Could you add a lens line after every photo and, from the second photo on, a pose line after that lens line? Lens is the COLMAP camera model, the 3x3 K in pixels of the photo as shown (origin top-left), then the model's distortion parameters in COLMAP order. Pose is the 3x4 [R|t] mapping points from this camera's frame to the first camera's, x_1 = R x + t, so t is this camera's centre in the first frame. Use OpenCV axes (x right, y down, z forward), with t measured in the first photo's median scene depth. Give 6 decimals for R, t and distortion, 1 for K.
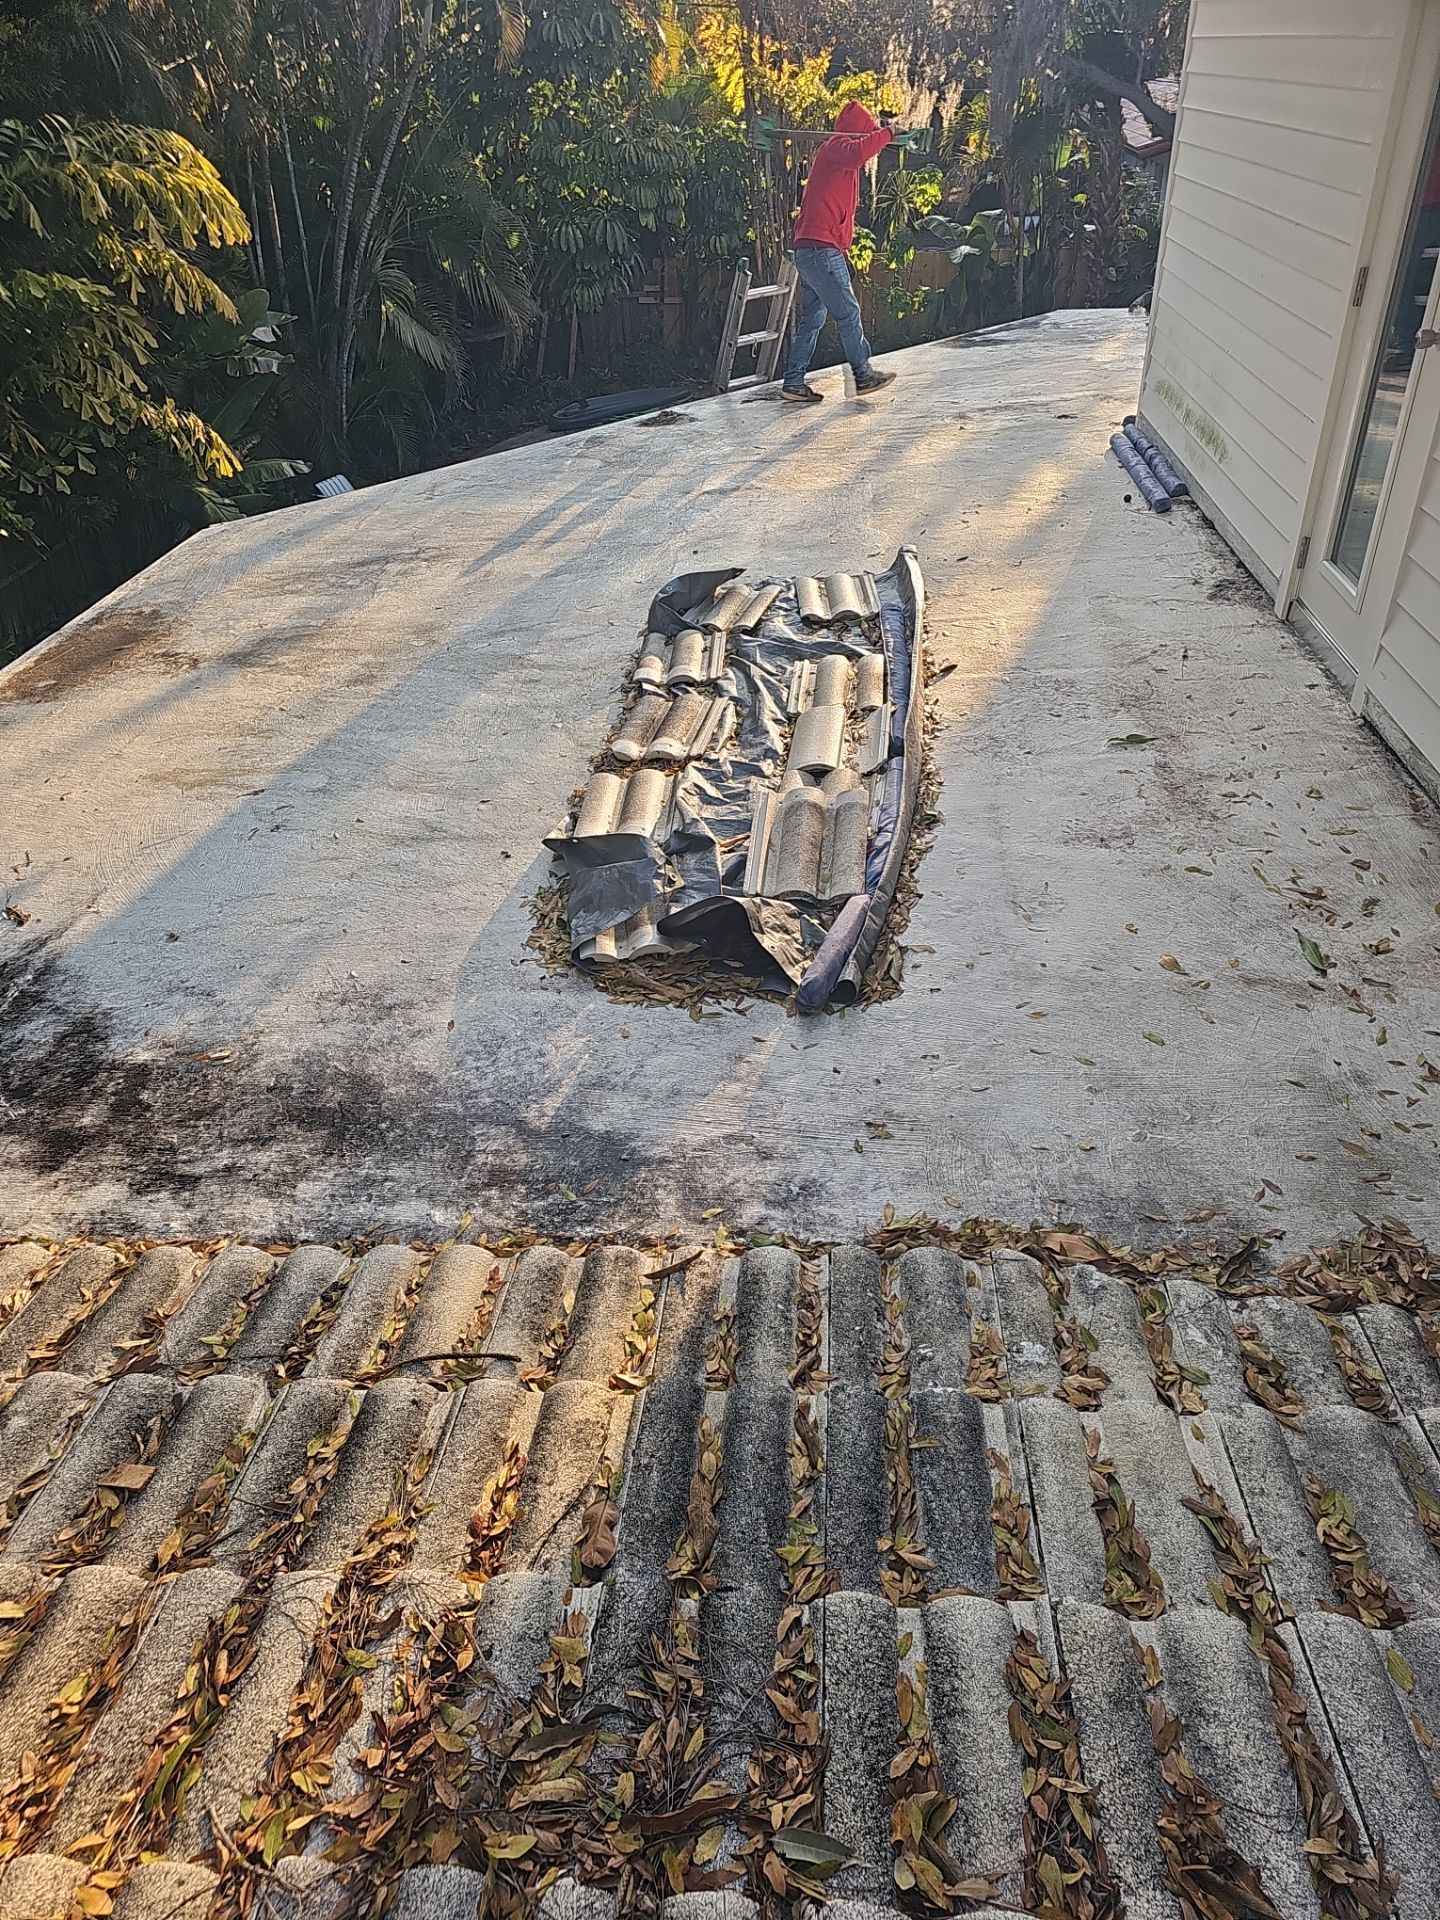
lens RADIAL K [[1288.4, 0, 720.0], [0, 1288.4, 960.0], [0, 0, 1]] dist [0.090025, -0.061881]
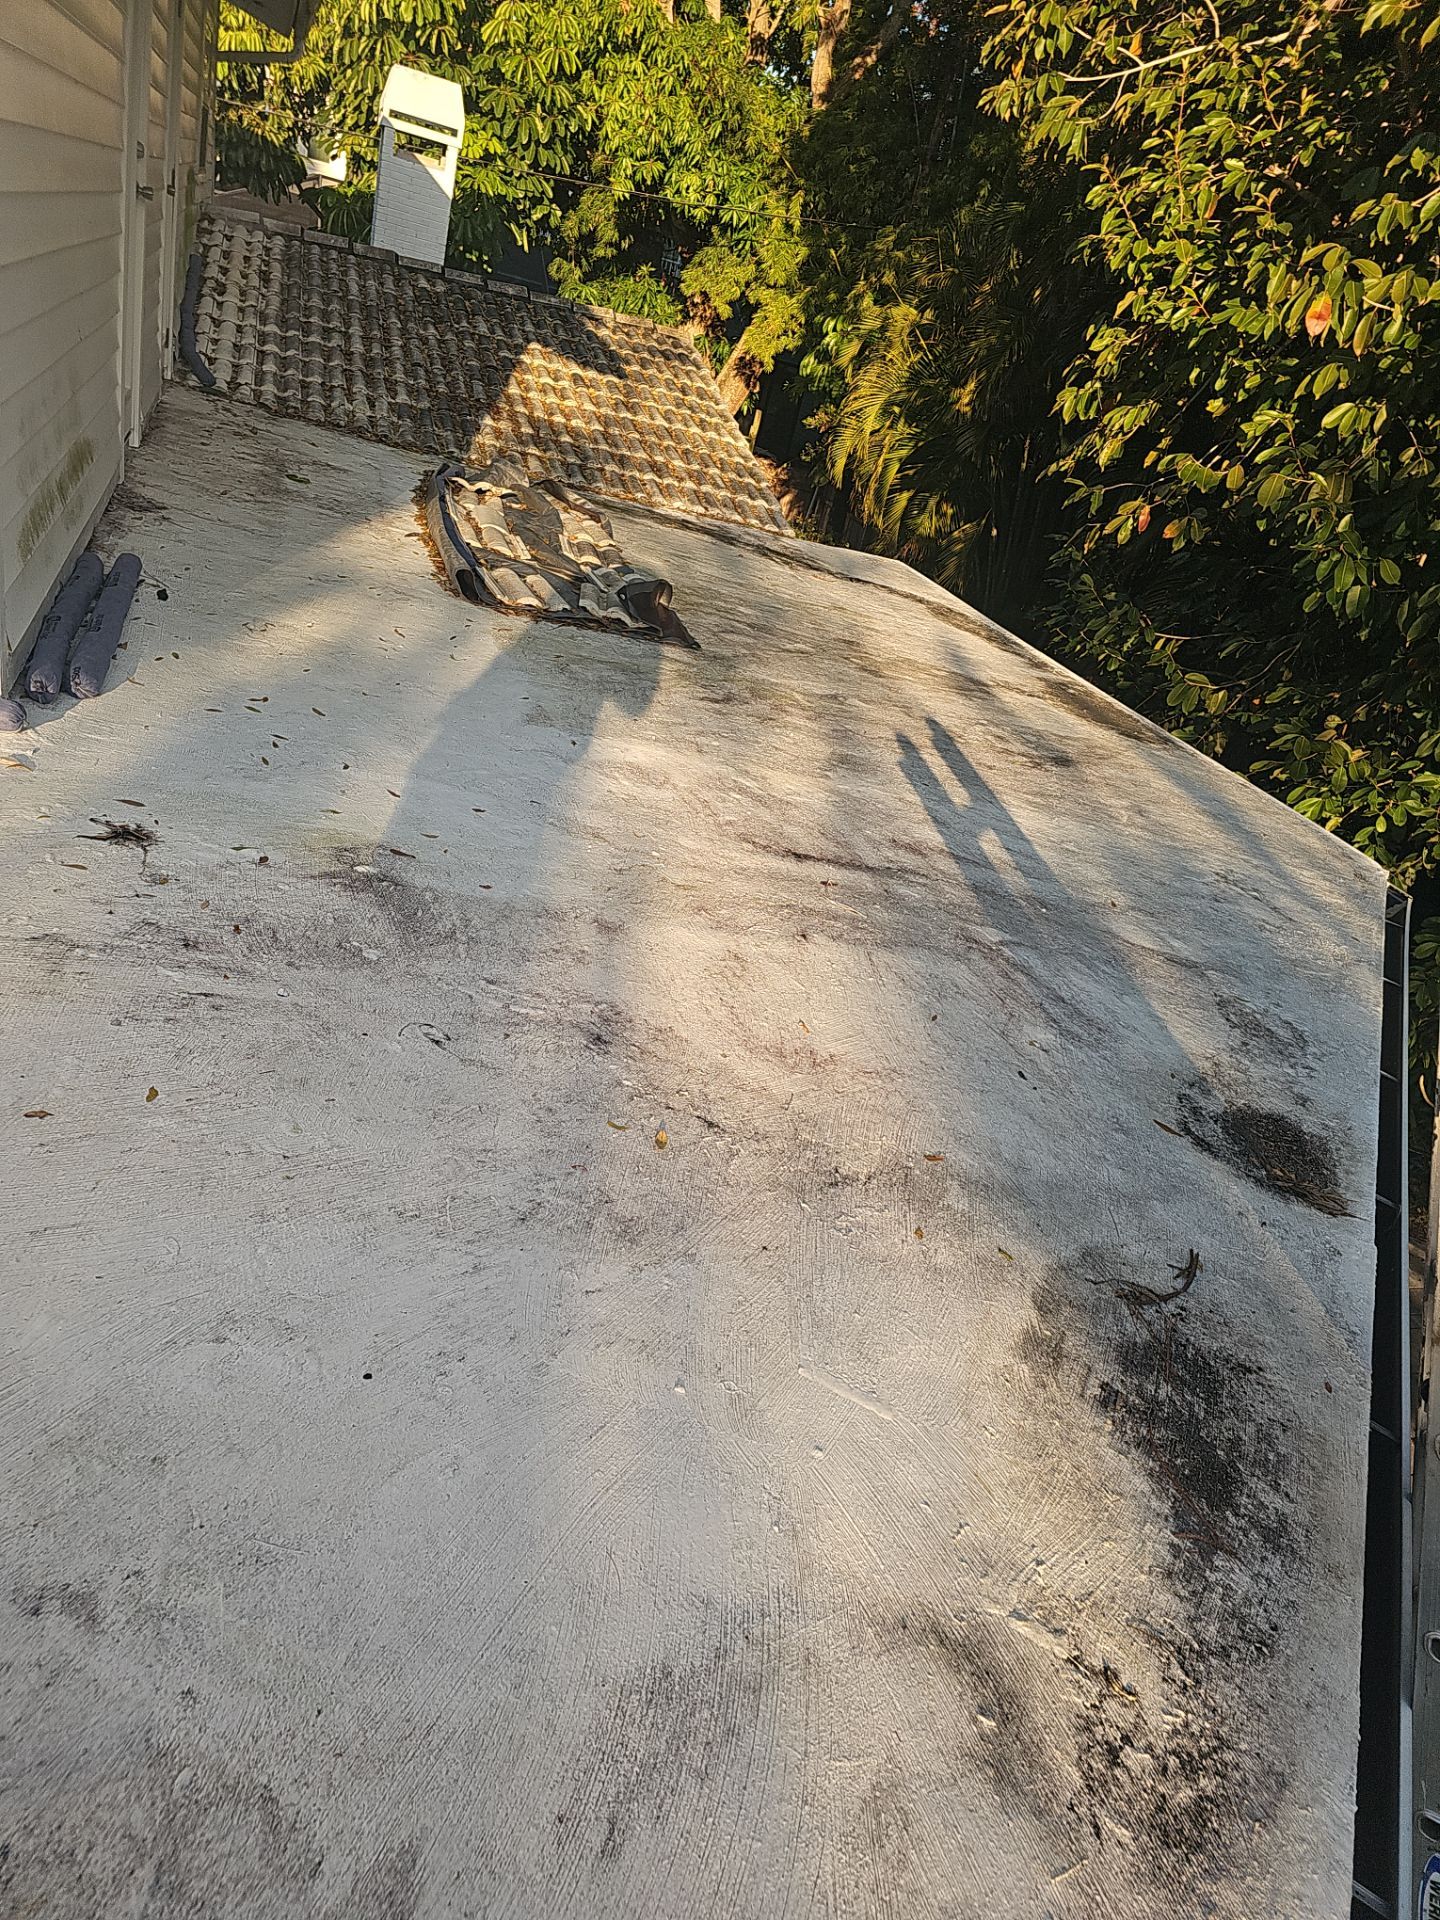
lens RADIAL K [[1288.4, 0, 720.0], [0, 1288.4, 960.0], [0, 0, 1]] dist [0.090025, -0.061881]
pose [[-0.918714, 0.008678, -0.394829, 0.408139], [-0.351359, 0.438502, 0.827202, -1.213627], [0.180312, 0.898688, -0.399809, 1.936454]]
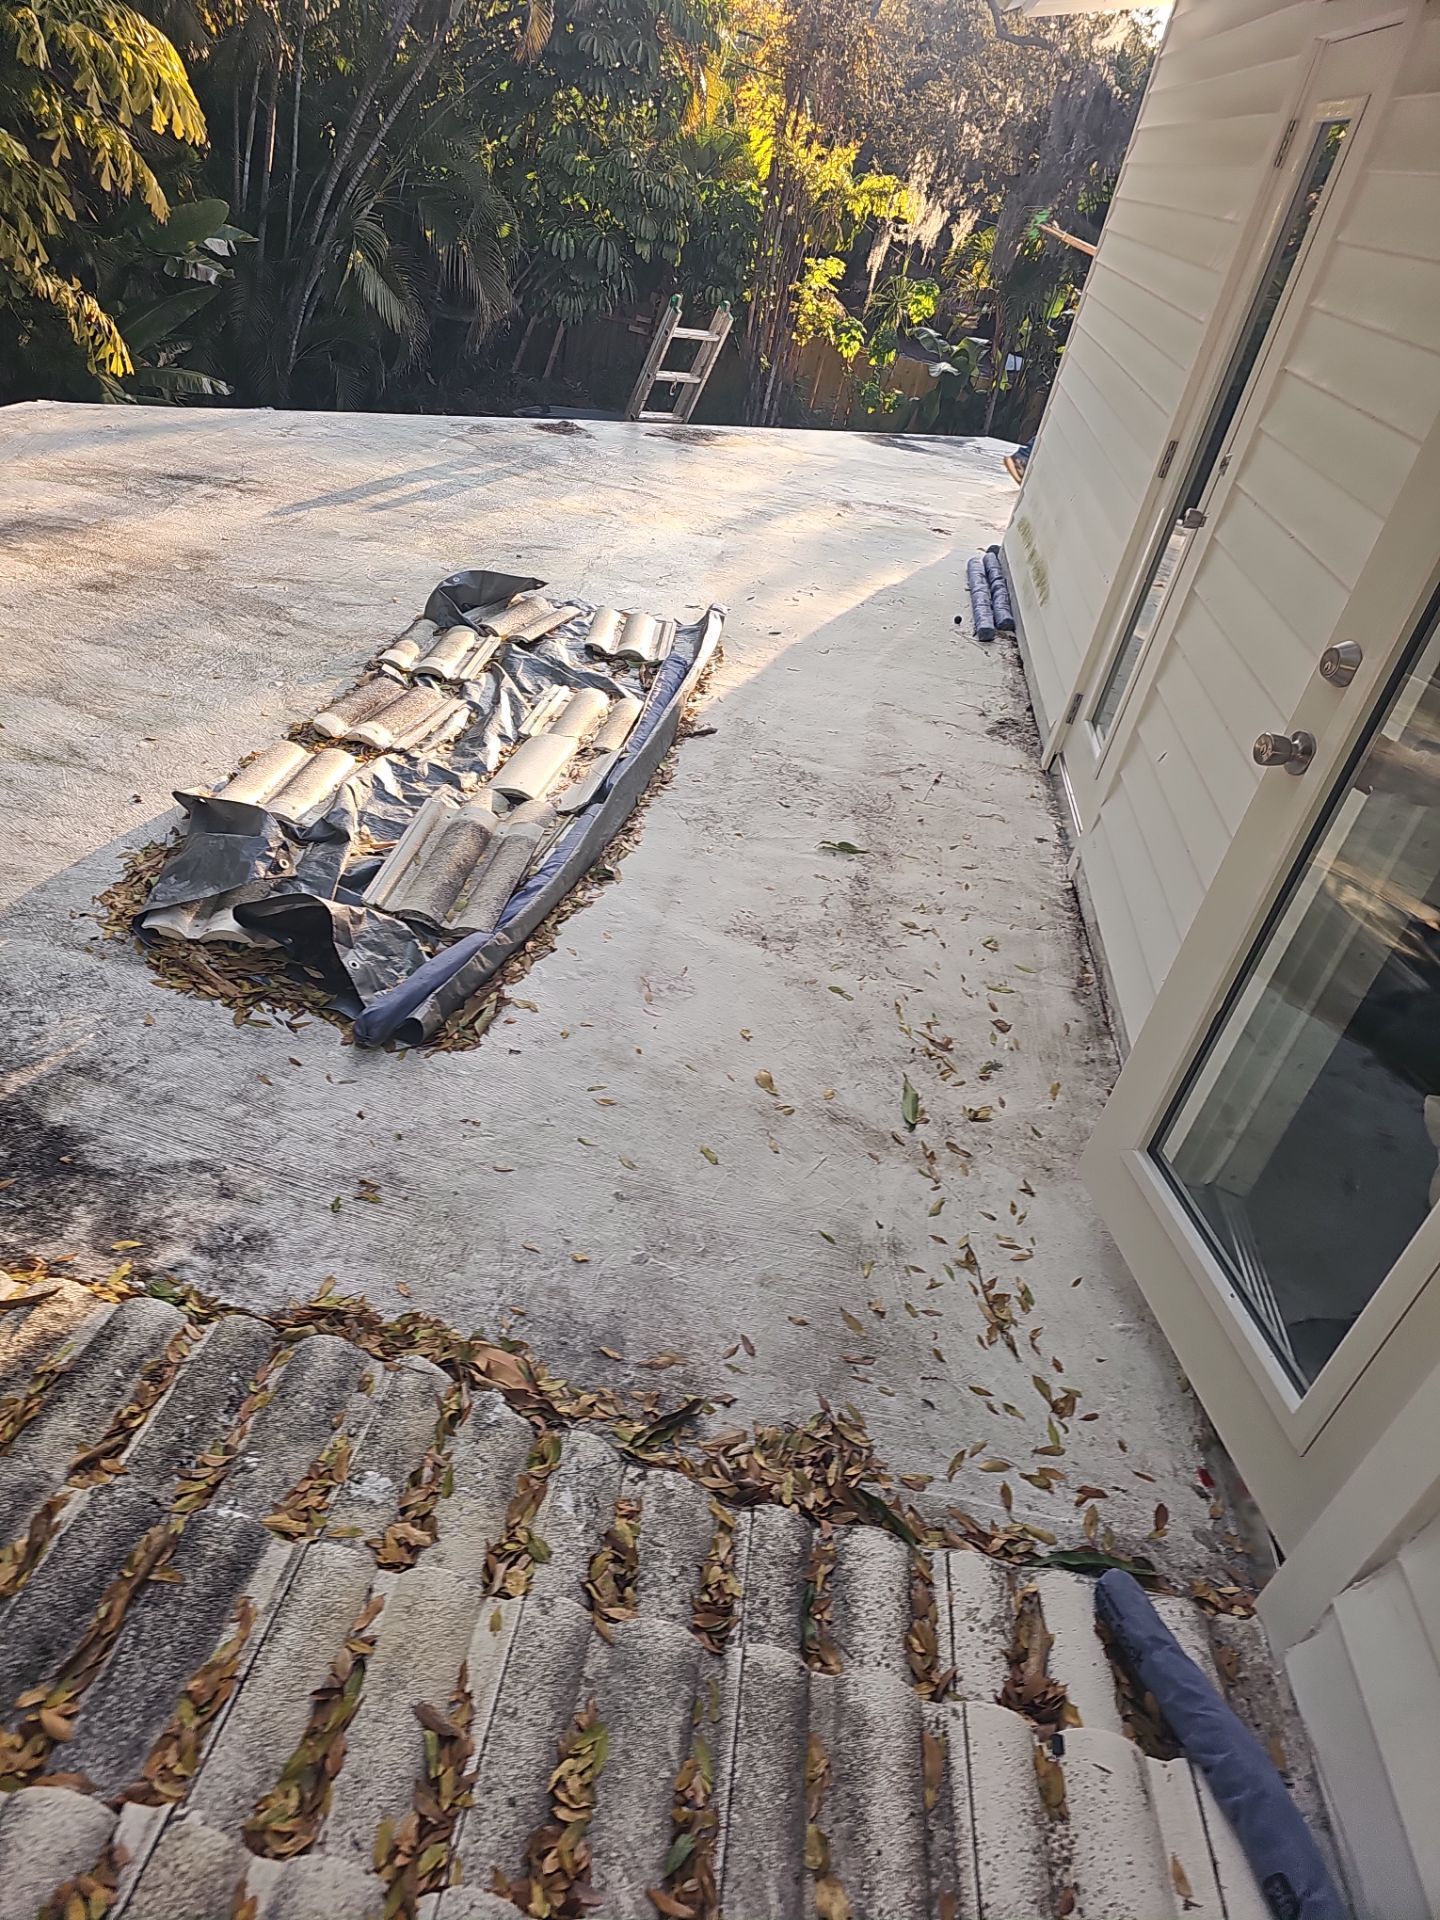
lens RADIAL K [[1304.5, 0, 700.0], [0, 1304.5, 939.6], [0, 0, 1]] dist [0.093582, -0.063638]
pose [[0.969145, 0.235168, 0.073856, 0.137018], [-0.231159, 0.971130, -0.058922, -0.019184], [-0.085580, 0.040032, 0.995527, 0.050353]]
